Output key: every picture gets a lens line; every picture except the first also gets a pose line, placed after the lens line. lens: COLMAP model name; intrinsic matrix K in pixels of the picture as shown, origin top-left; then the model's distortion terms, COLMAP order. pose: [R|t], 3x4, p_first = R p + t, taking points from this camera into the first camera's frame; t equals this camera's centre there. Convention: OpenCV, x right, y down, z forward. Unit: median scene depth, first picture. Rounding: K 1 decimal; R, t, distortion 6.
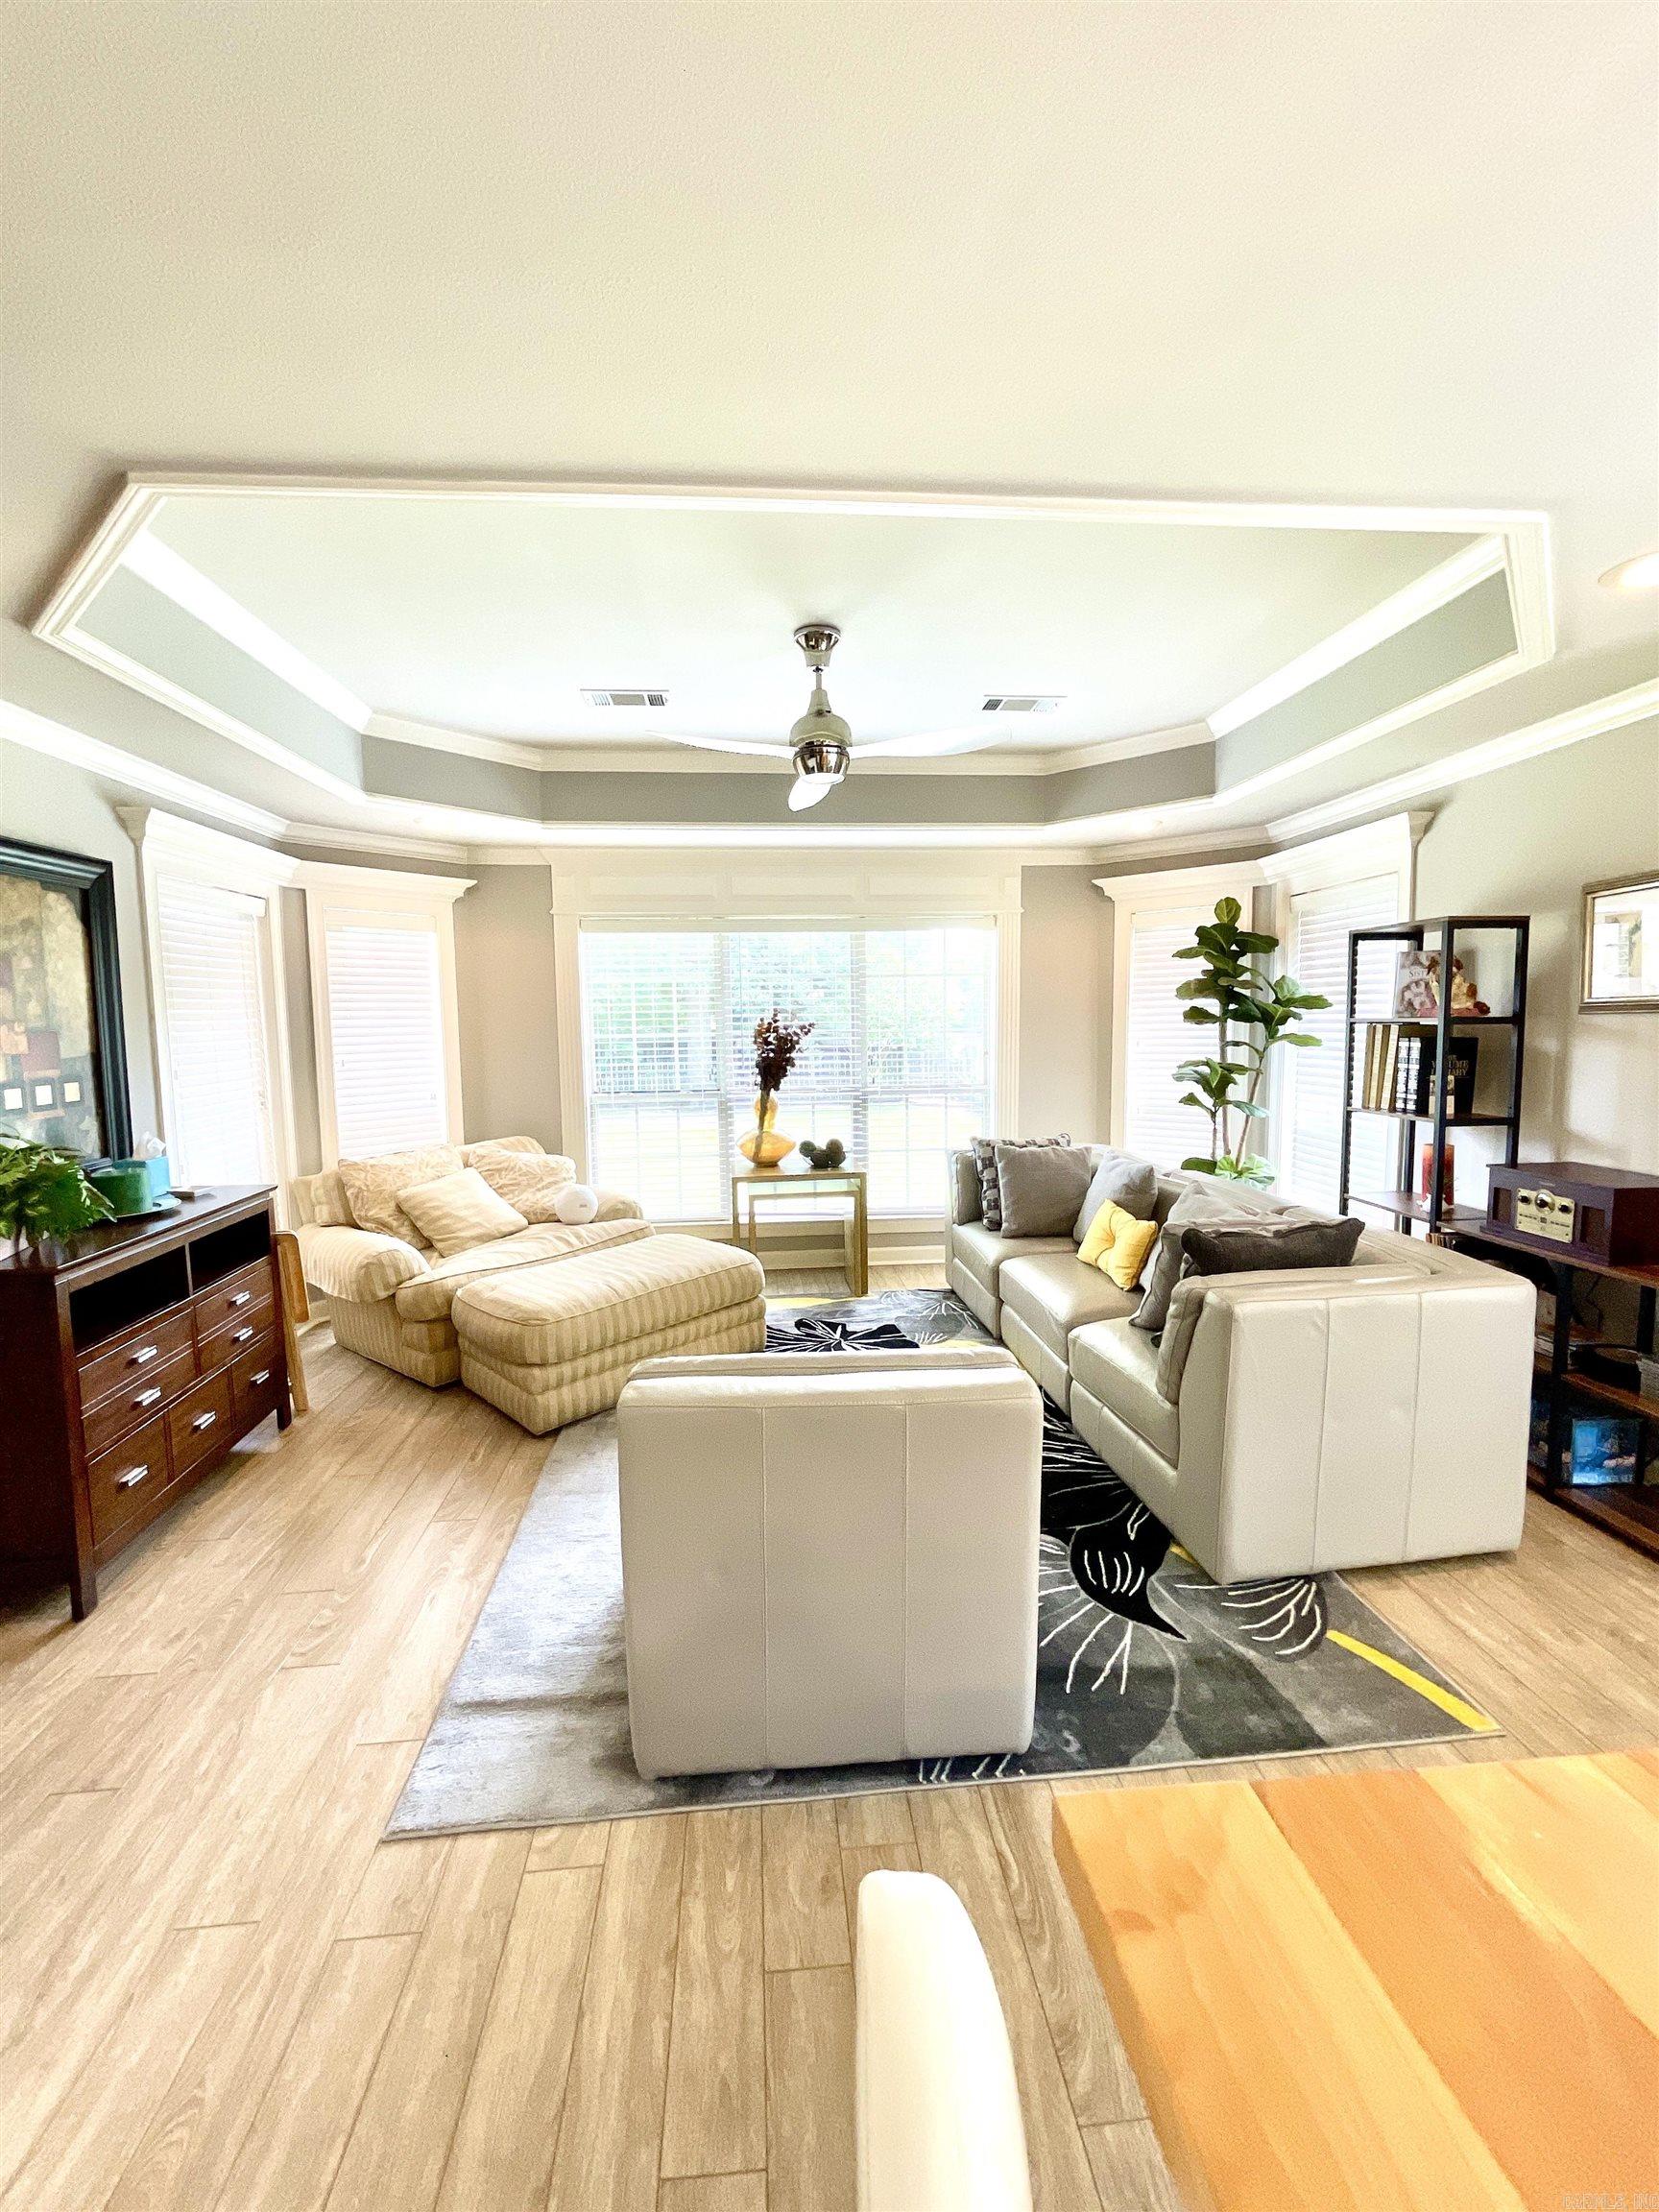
lens RADIAL K [[900.5, 0, 830.4], [0, 900.5, 1097.7], [0, 0, 1]] dist [-0.000803, -0.000393]
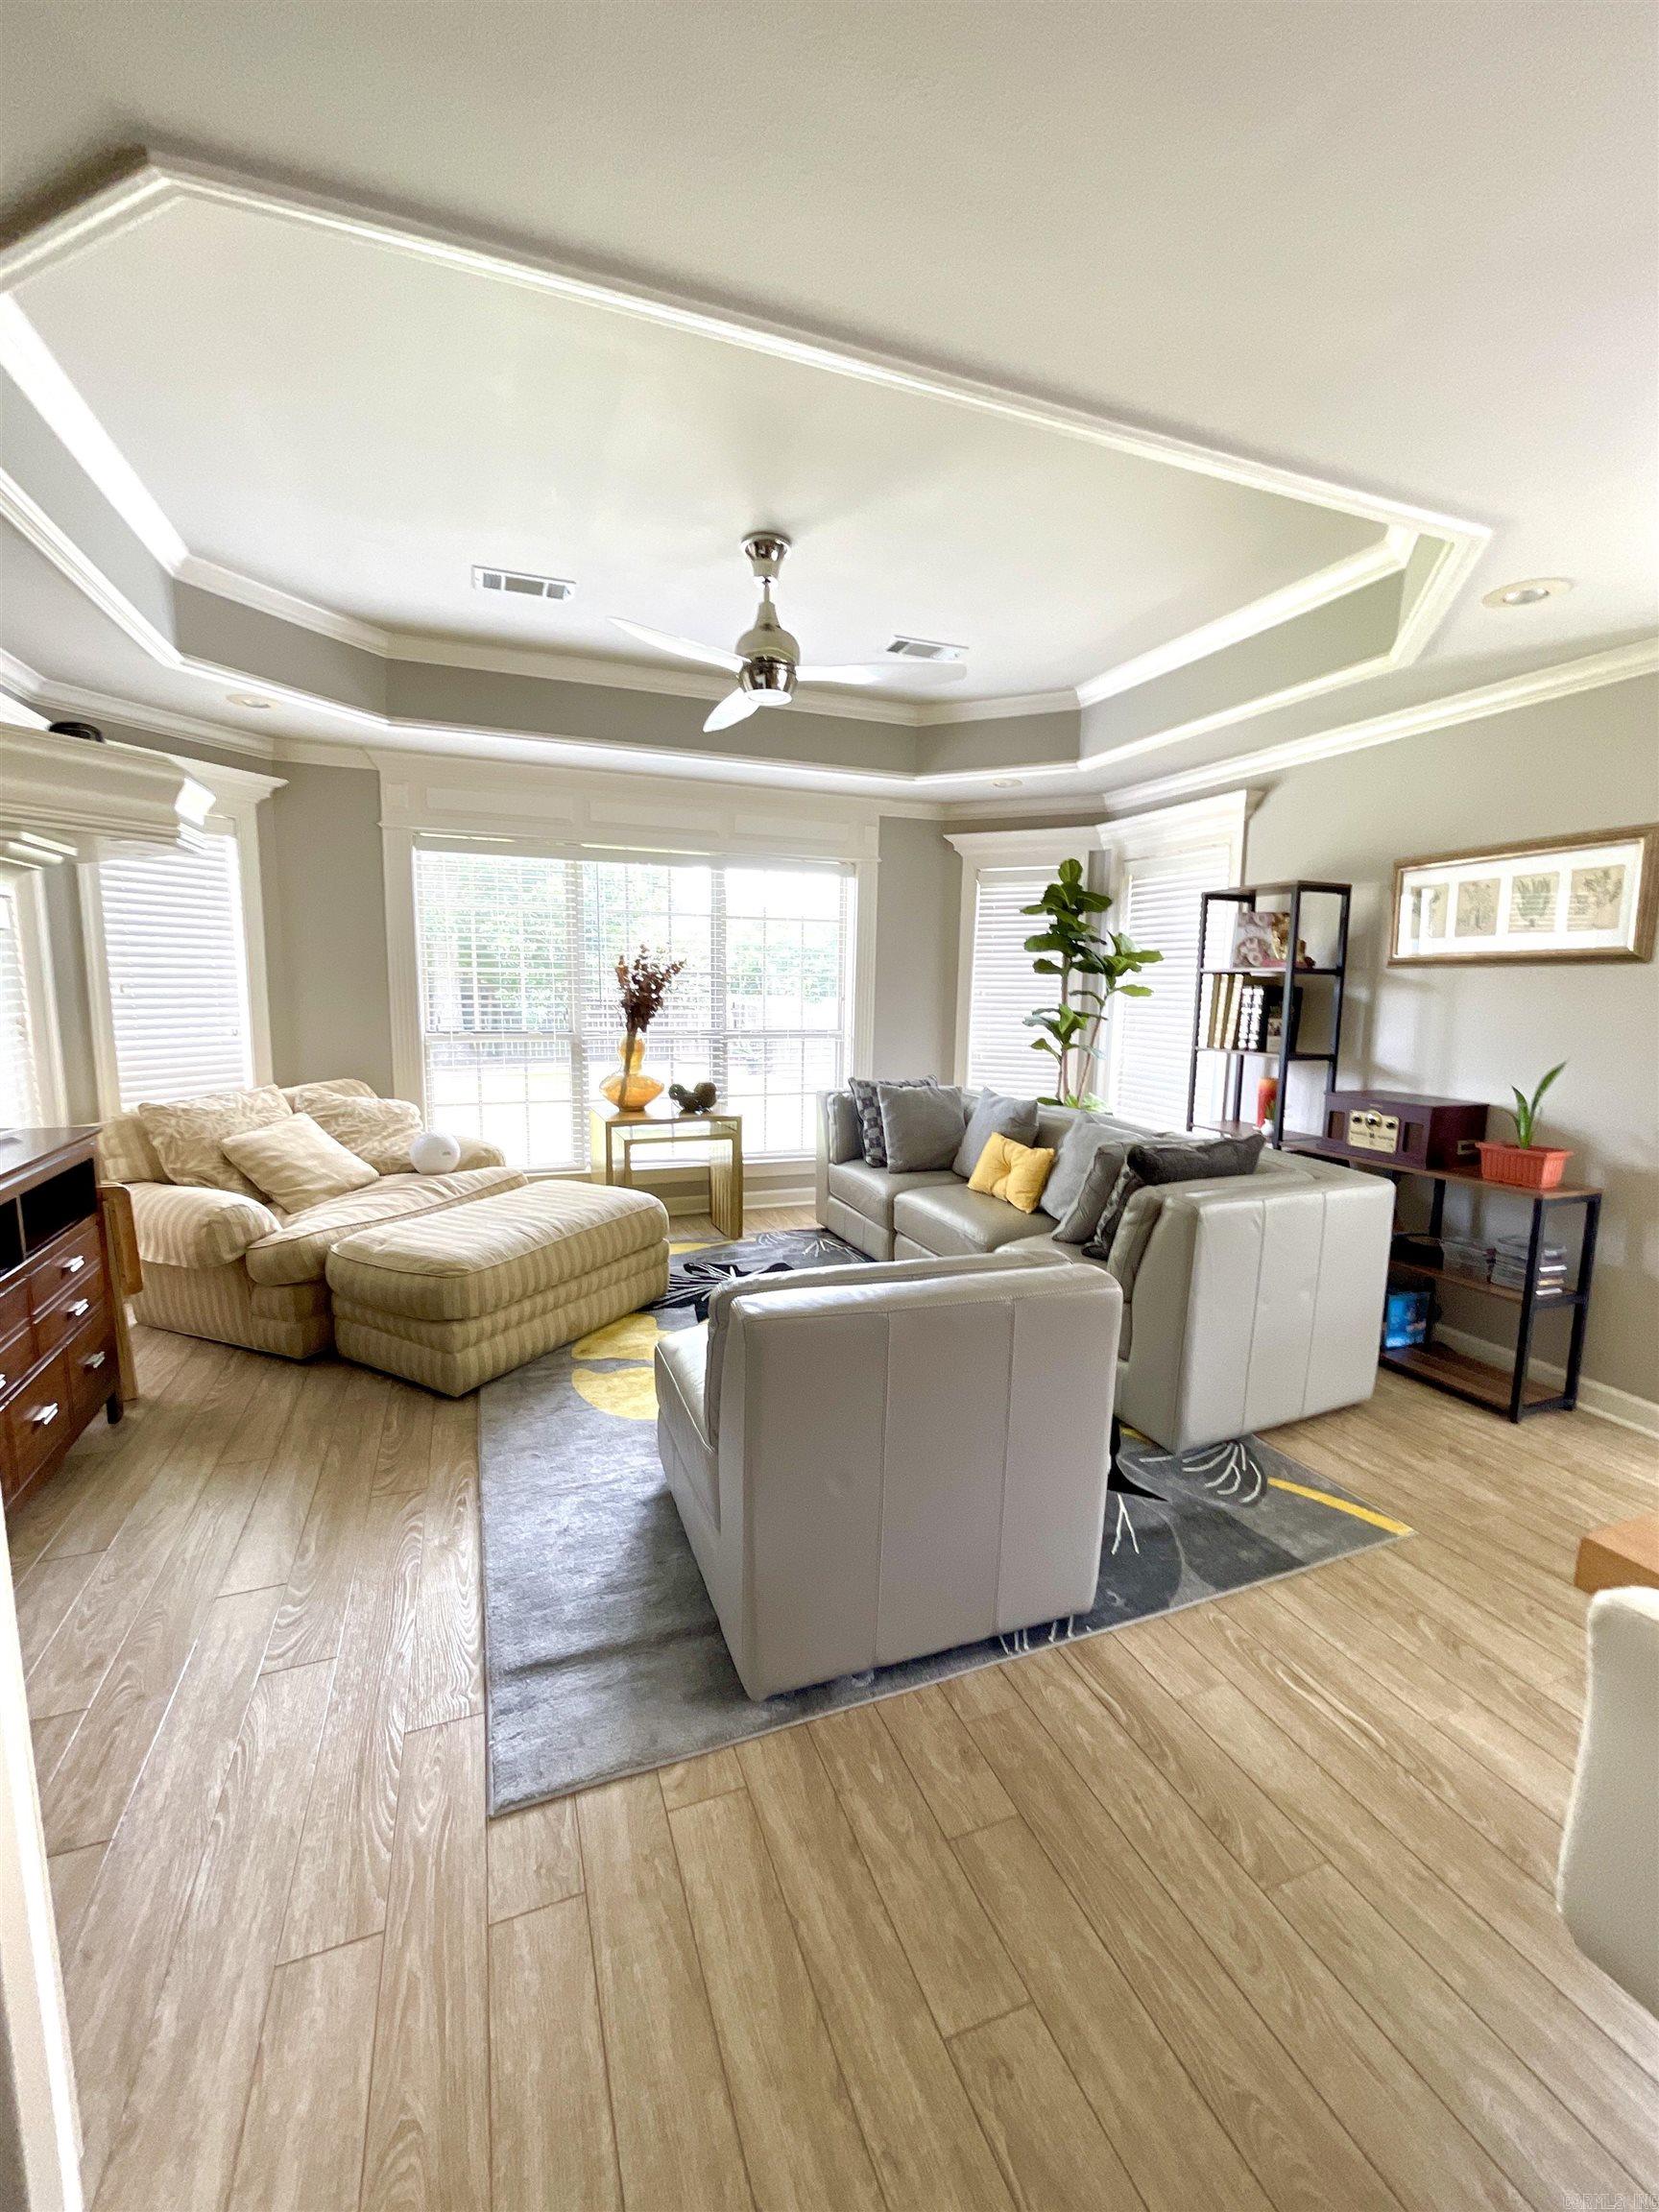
lens RADIAL K [[900.5, 0, 827.9], [0, 900.5, 1100.0], [0, 0, 1]] dist [-0.000803, -0.000393]
pose [[0.959667, -0.006846, 0.281055, -0.191141], [-0.005681, 0.999027, 0.043733, 0.029572], [-0.281081, -0.043565, 0.958695, 0.032896]]
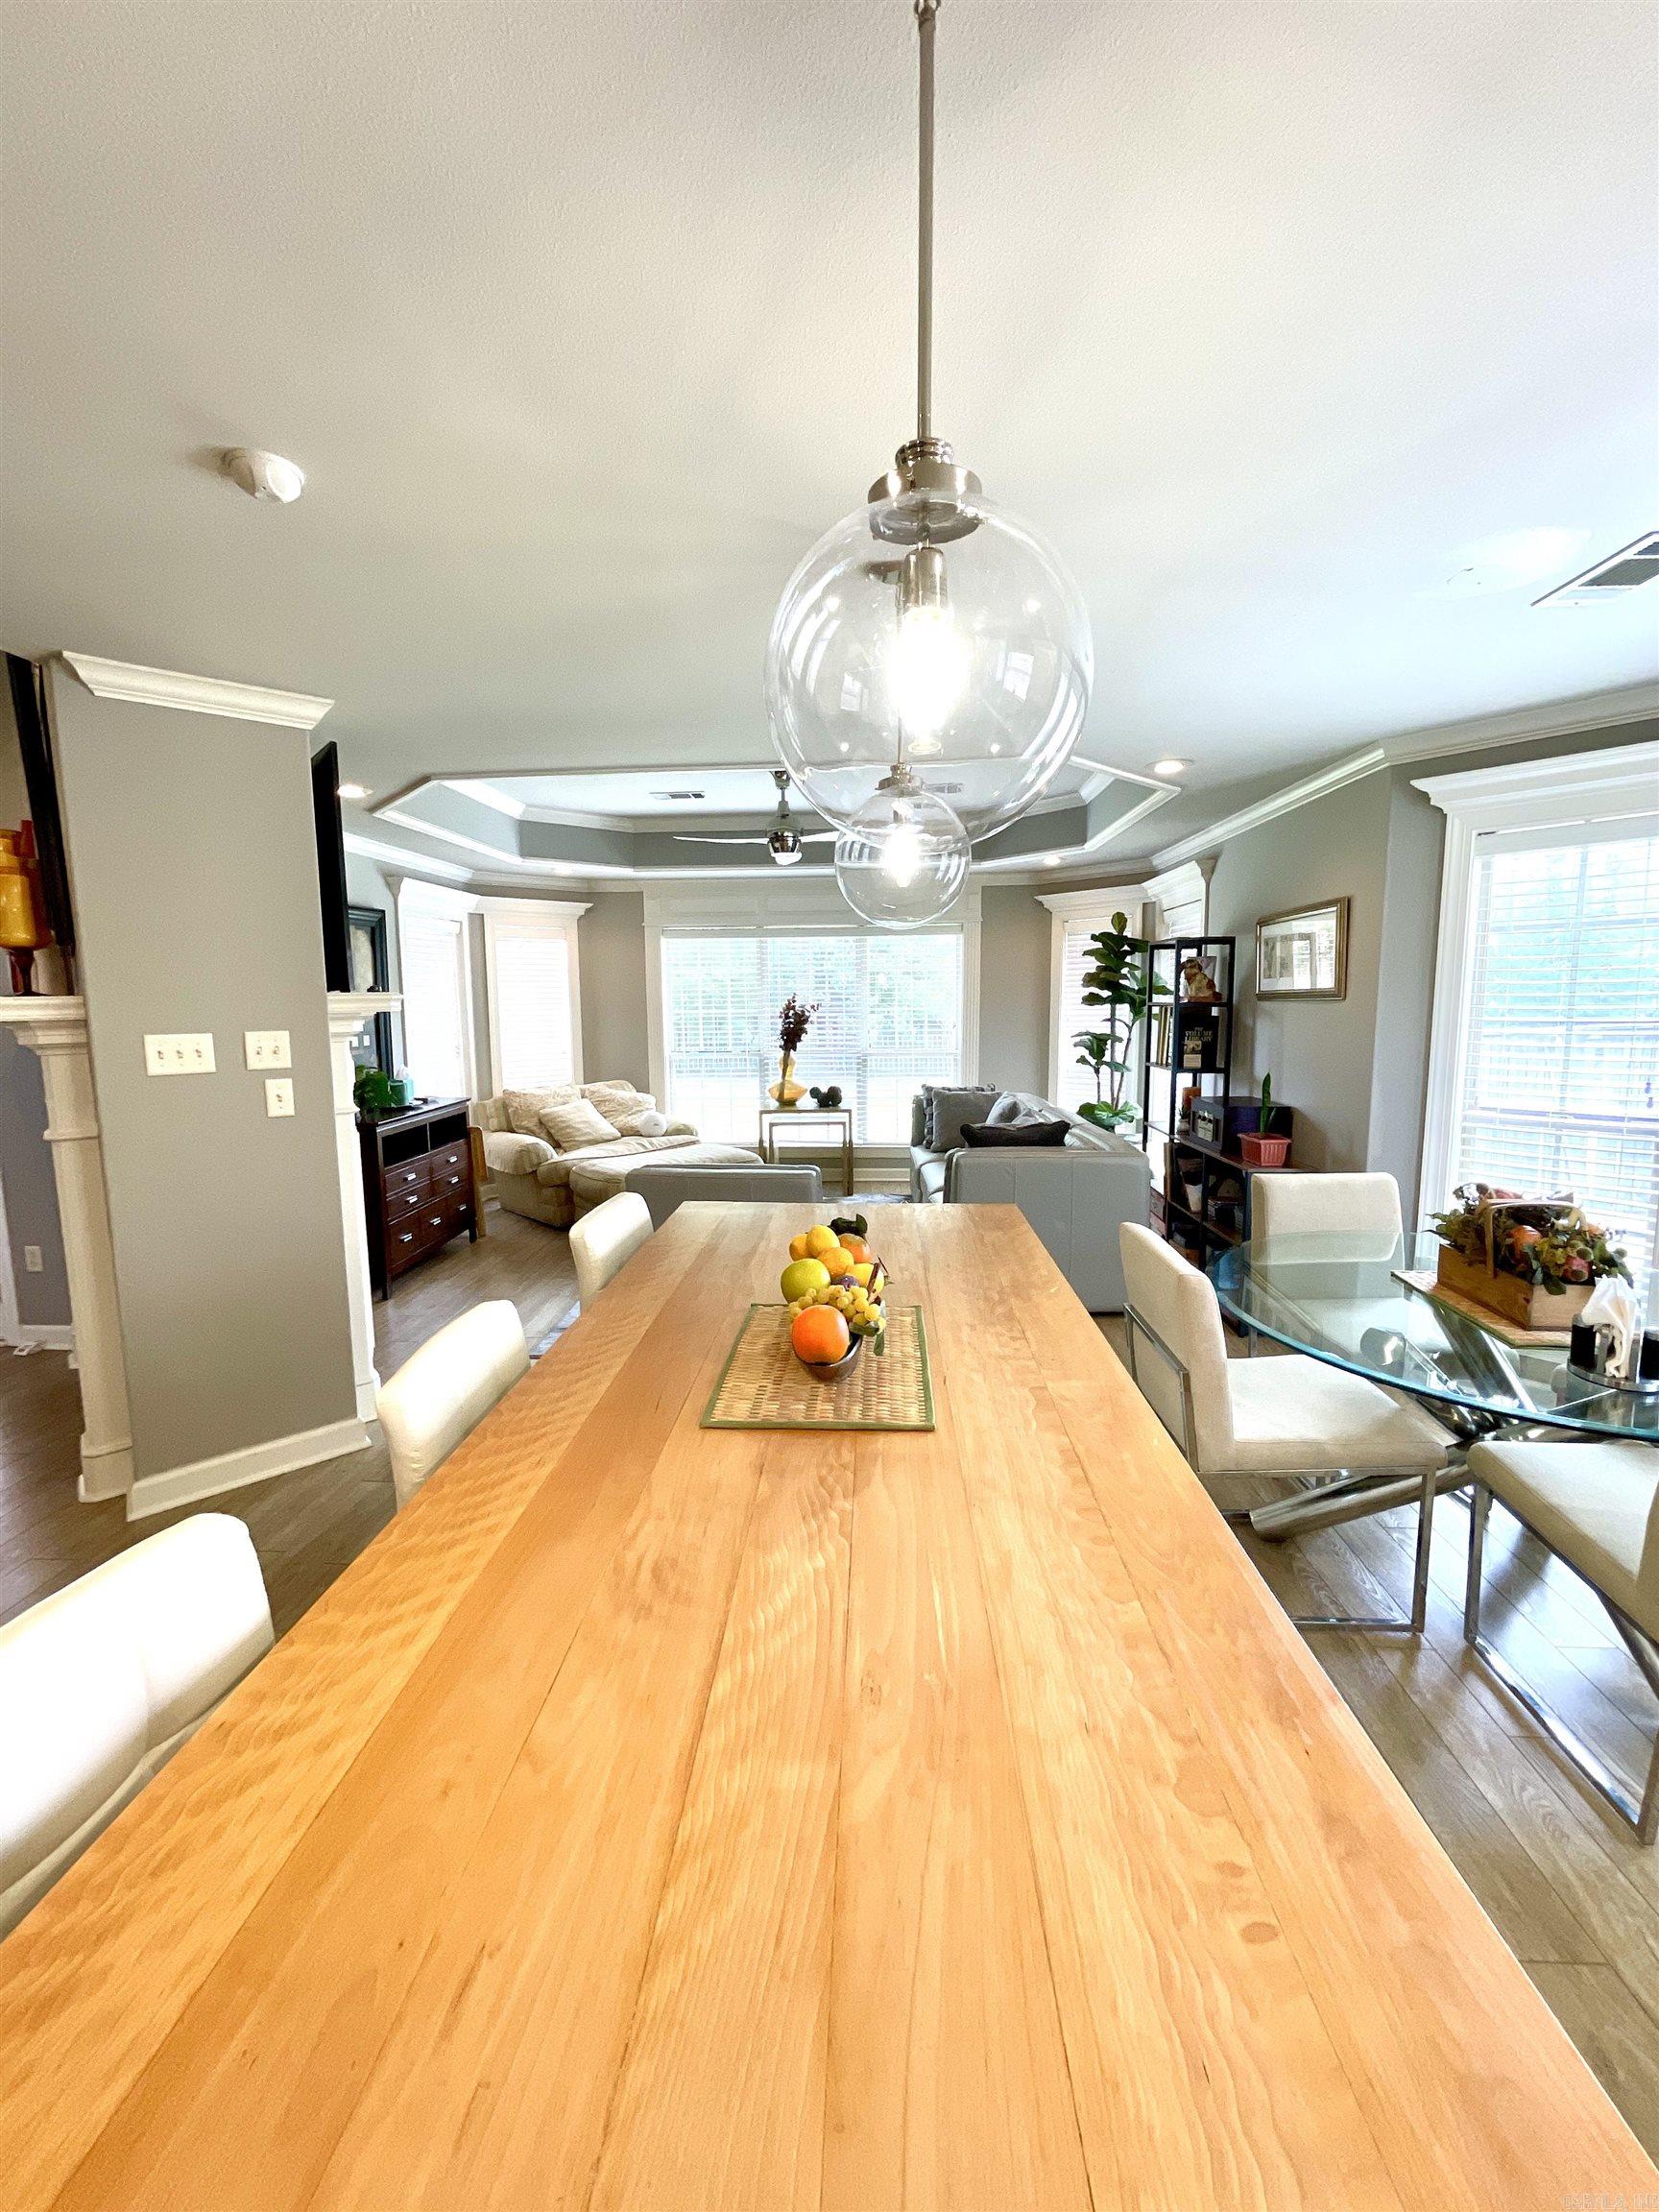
lens RADIAL K [[900.5, 0, 834.4], [0, 900.5, 1100.6], [0, 0, 1]] dist [-0.000803, -0.000393]
pose [[0.990362, 0.020428, -0.136991, 0.267184], [-0.016463, 0.999414, 0.030015, 0.035589], [0.137524, -0.027470, 0.990117, -0.527907]]
